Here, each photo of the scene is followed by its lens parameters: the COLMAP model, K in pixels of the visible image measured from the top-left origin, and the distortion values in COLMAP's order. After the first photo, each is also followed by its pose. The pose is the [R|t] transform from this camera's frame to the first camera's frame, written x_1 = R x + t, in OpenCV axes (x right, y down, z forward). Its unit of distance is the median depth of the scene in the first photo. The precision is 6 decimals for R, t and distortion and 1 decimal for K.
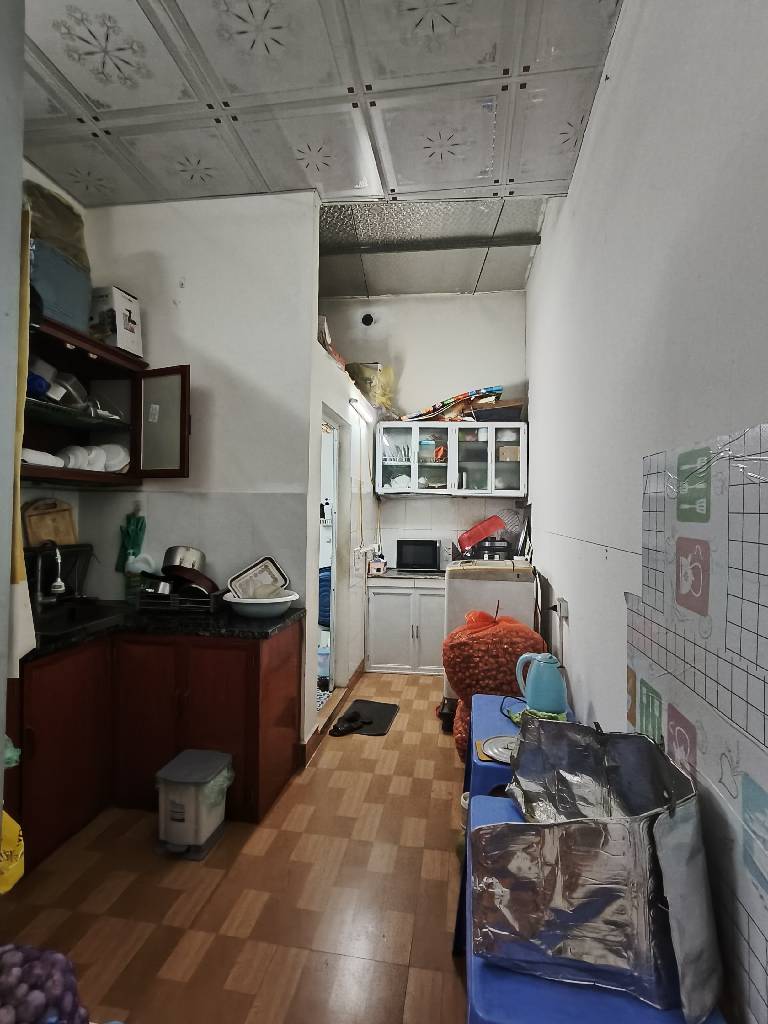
lens RADIAL K [[469.9, 0, 389.7], [0, 469.9, 514.8], [0, 0, 1]] dist [-0.001964, 0.001671]
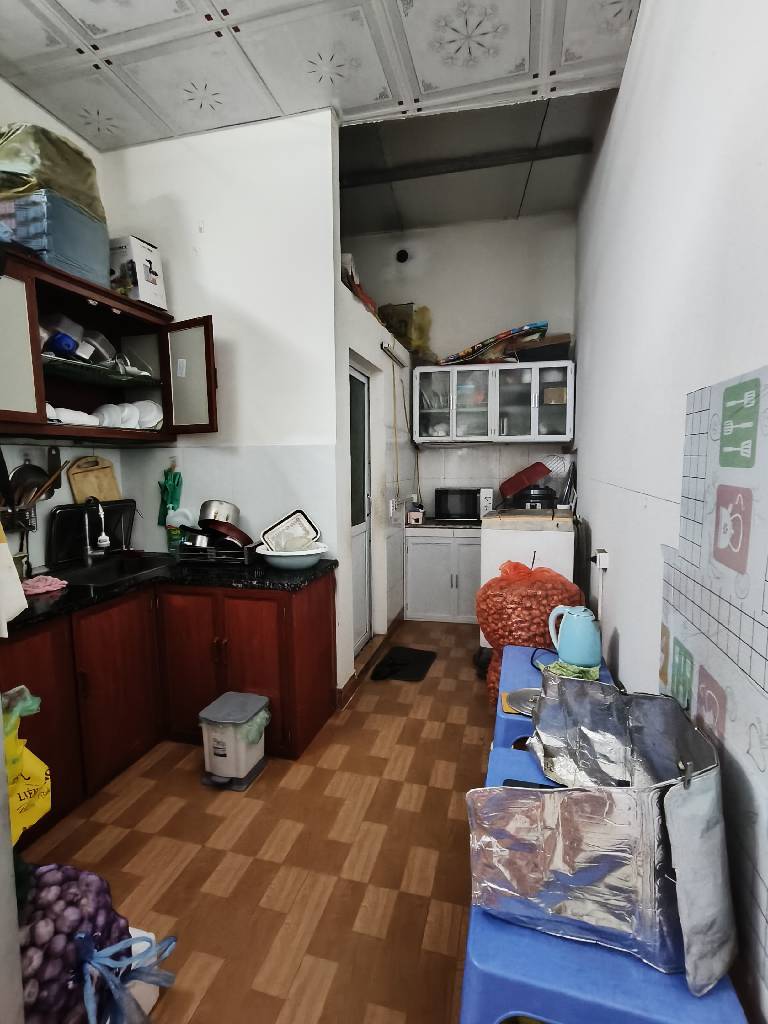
lens RADIAL K [[469.9, 0, 389.7], [0, 469.9, 514.8], [0, 0, 1]] dist [-0.001964, 0.001671]
pose [[0.994827, -0.012529, -0.100809, 0.040072], [0.023294, 0.994059, 0.106324, -0.001901], [0.098878, -0.108122, 0.989208, 0.028315]]
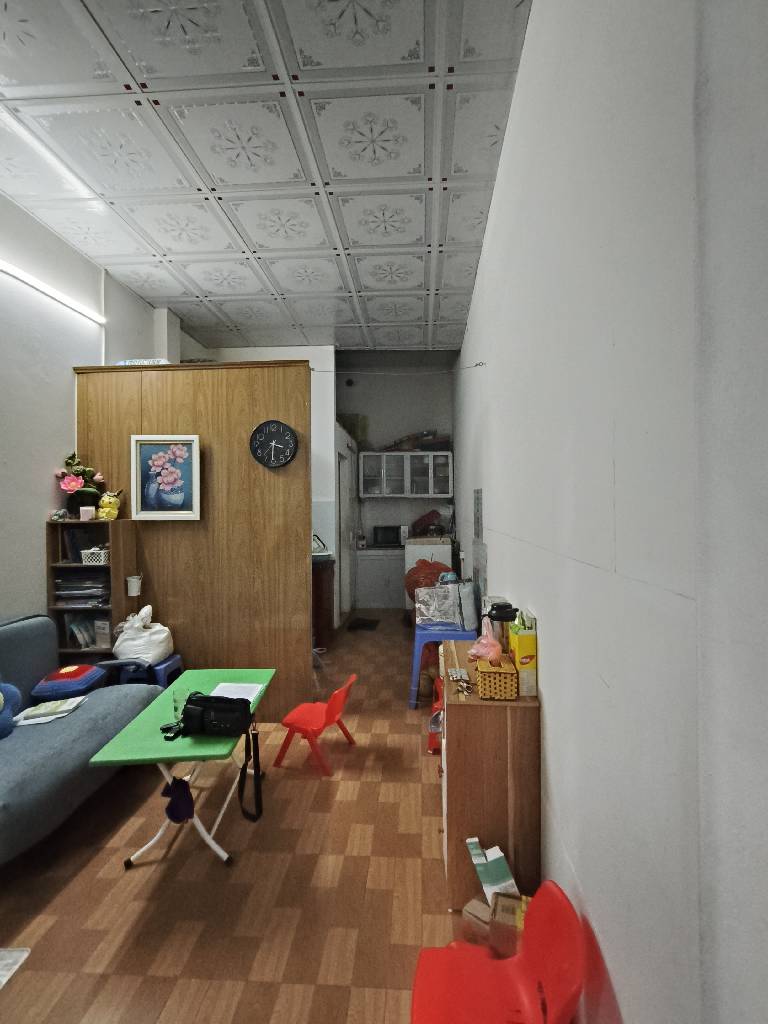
lens RADIAL K [[484.2, 0, 384.0], [0, 484.2, 512.0], [0, 0, 1]] dist [0.018235, 0.000289]
pose [[0.996028, -0.019551, 0.086862, -0.193513], [0.018310, 0.999719, 0.015063, -0.042792], [-0.087132, -0.013413, 0.996106, -1.364951]]
